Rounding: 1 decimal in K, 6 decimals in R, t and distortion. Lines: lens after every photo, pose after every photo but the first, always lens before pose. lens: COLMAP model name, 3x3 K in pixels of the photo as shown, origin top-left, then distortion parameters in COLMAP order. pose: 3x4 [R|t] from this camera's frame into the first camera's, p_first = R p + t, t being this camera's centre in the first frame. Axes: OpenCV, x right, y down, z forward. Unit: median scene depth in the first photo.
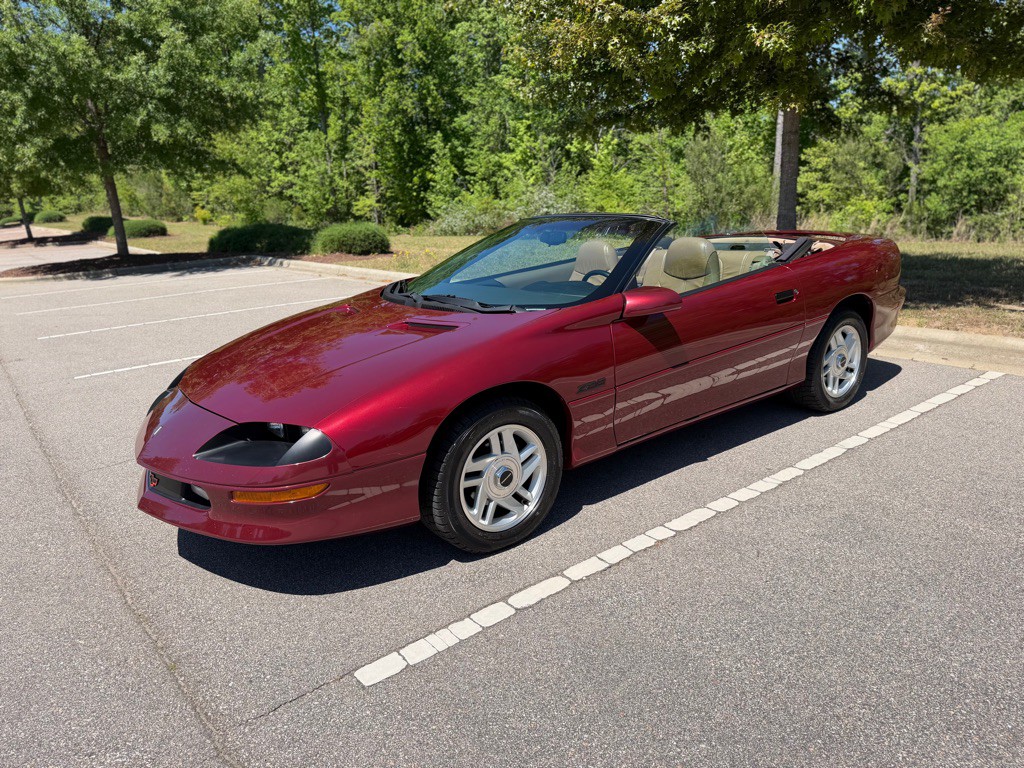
lens RADIAL K [[732.1, 0, 512.0], [0, 732.1, 384.0], [0, 0, 1]] dist [0.044780, -0.088679]
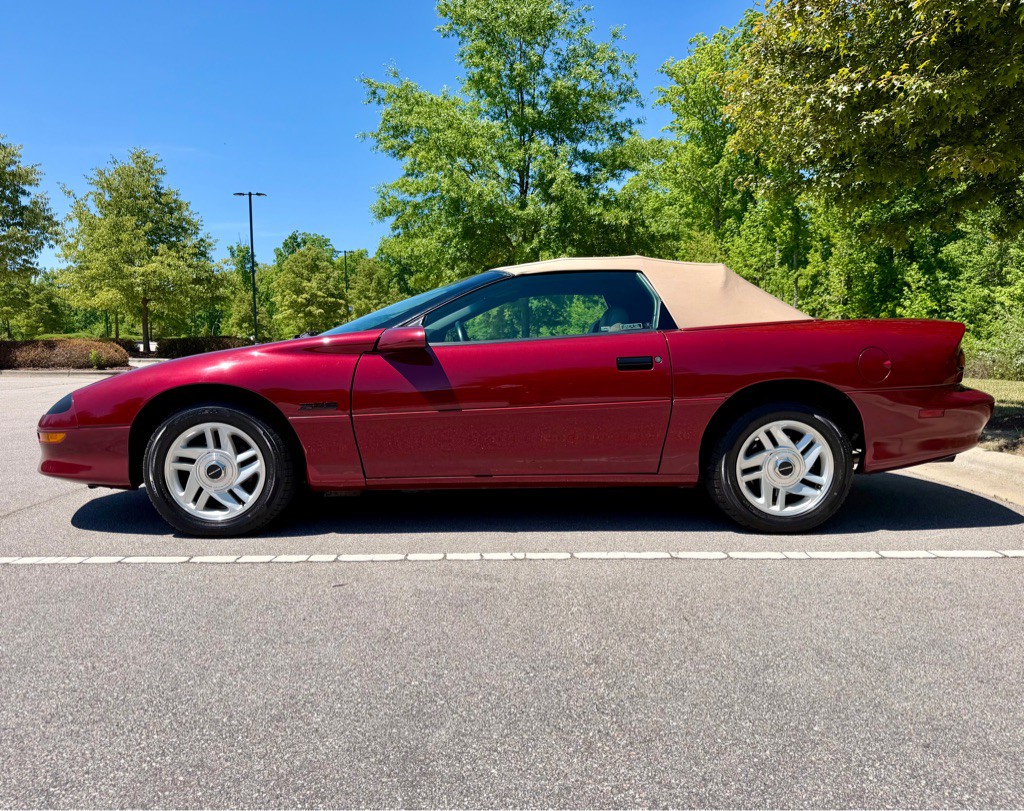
lens RADIAL K [[768.2, 0, 512.0], [0, 768.2, 405.5], [0, 0, 1]] dist [0.090298, -0.139475]
pose [[0.795641, 0.095370, -0.598214, 0.696658], [-0.191403, 0.976517, -0.098891, 0.039331], [0.574735, 0.193181, 0.795211, 0.188995]]
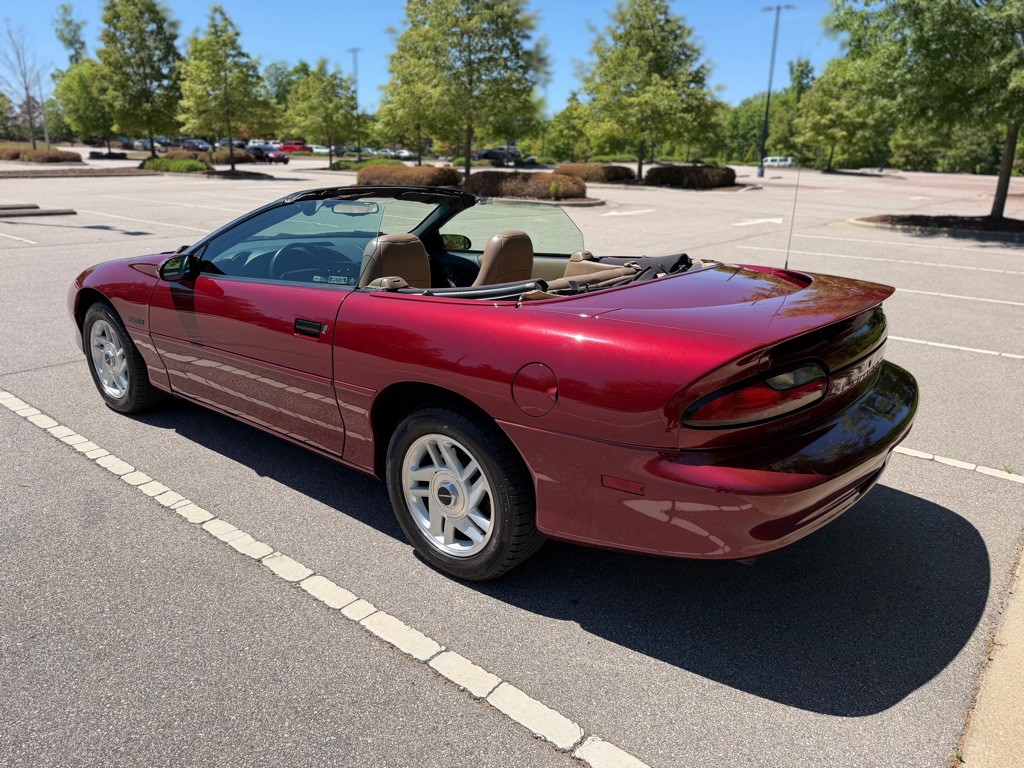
lens RADIAL K [[732.1, 0, 512.0], [0, 732.1, 384.0], [0, 0, 1]] dist [0.044780, -0.088679]
pose [[0.208551, 0.340851, -0.916694, 0.947350], [-0.278820, 0.919128, 0.278323, -0.281531], [0.937425, 0.197547, 0.286721, 0.868104]]
